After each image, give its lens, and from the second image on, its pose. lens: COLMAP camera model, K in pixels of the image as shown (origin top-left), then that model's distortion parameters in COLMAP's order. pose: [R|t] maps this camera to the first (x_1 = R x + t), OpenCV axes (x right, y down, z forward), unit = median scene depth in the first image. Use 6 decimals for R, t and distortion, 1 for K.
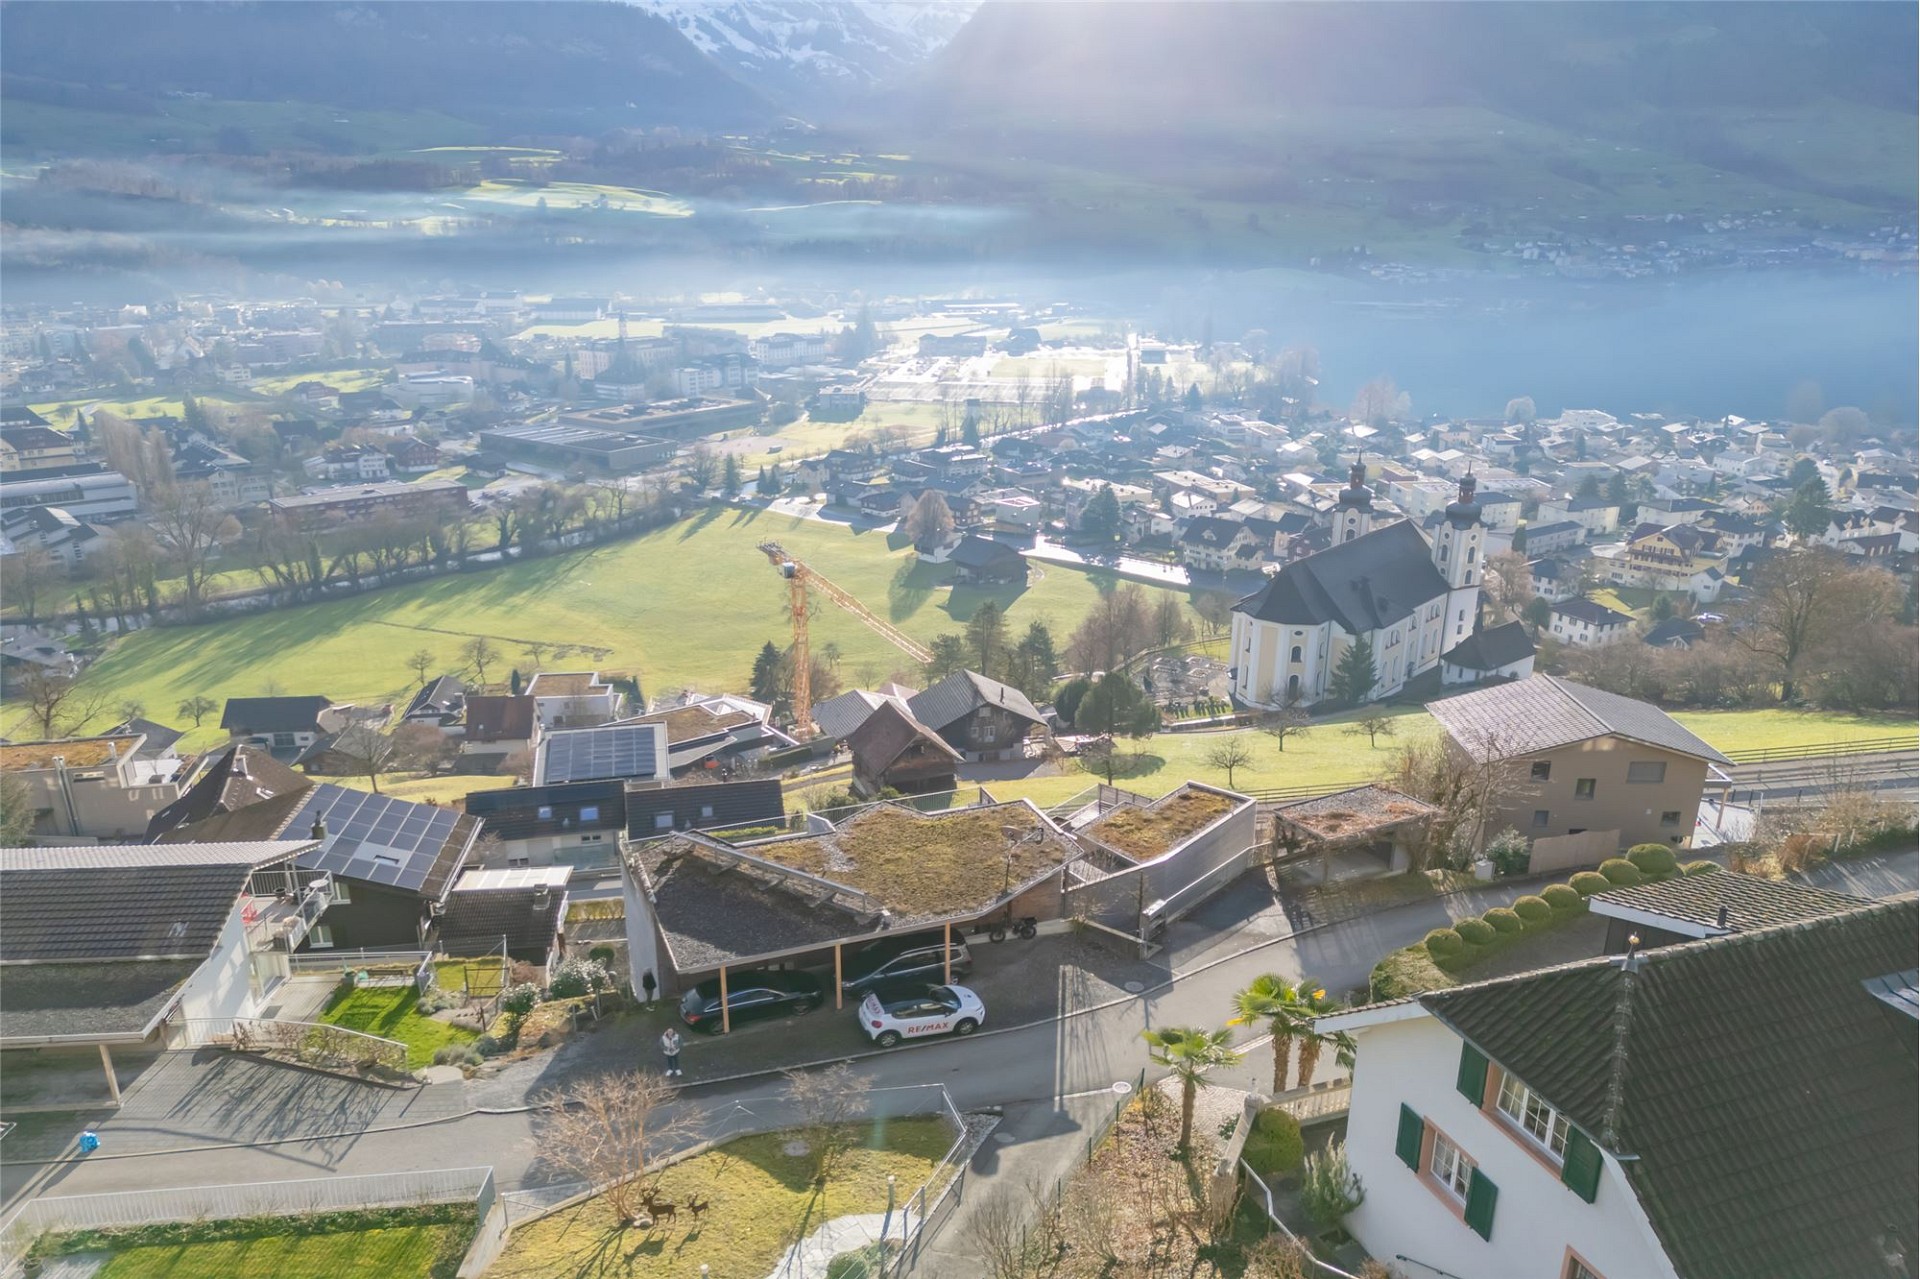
lens RADIAL K [[1424.9, 0, 920.3], [0, 1424.9, 611.1], [0, 0, 1]] dist [0.128663, -0.123908]
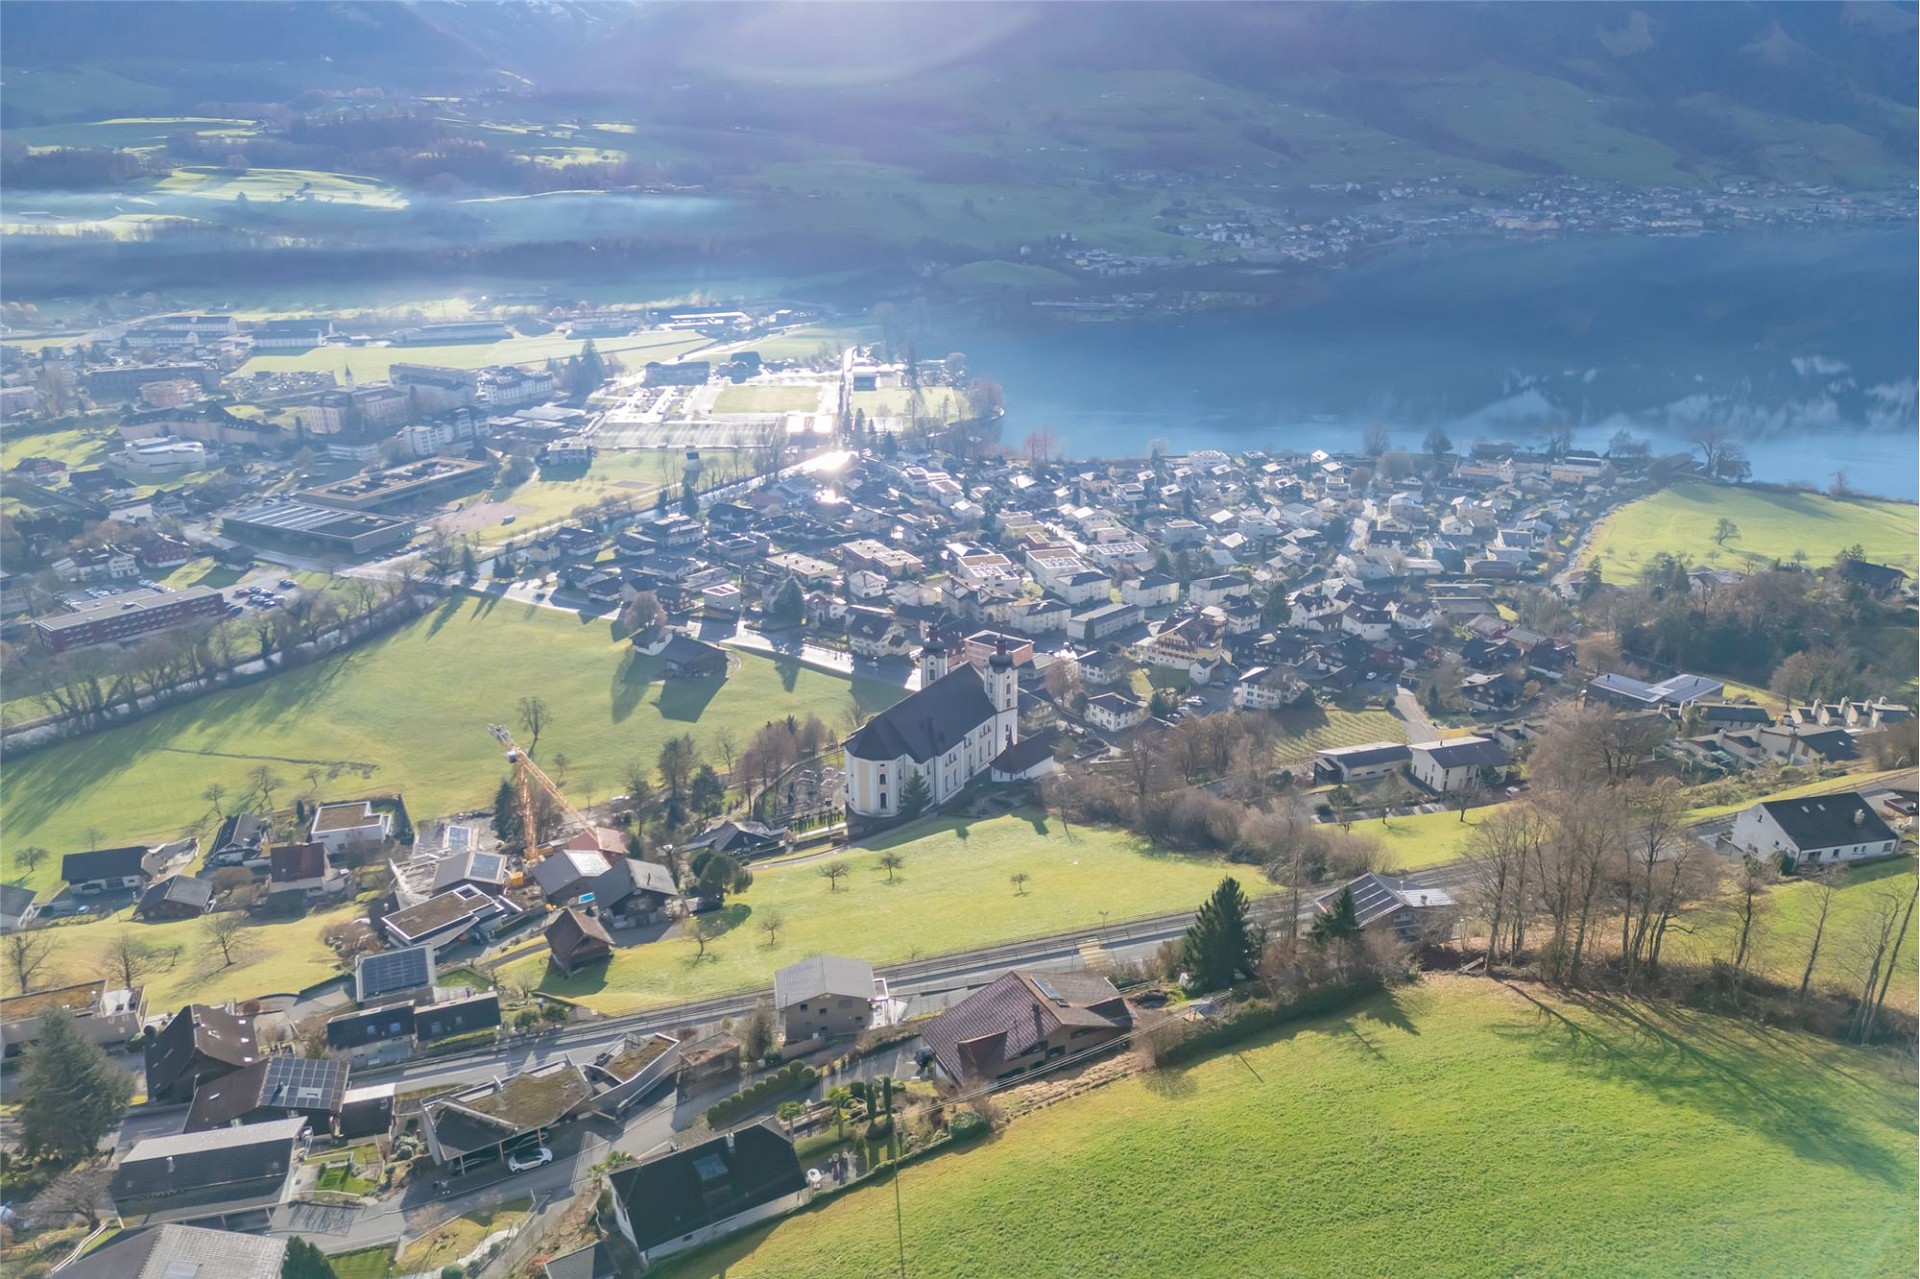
lens RADIAL K [[1530.6, 0, 902.8], [0, 1530.6, 644.9], [0, 0, 1]] dist [0.124541, -0.110965]
pose [[0.989611, -0.072057, 0.124409, 0.055229], [0.061996, 0.994624, 0.082938, -0.126264], [-0.129716, -0.074364, 0.988759, -0.279476]]
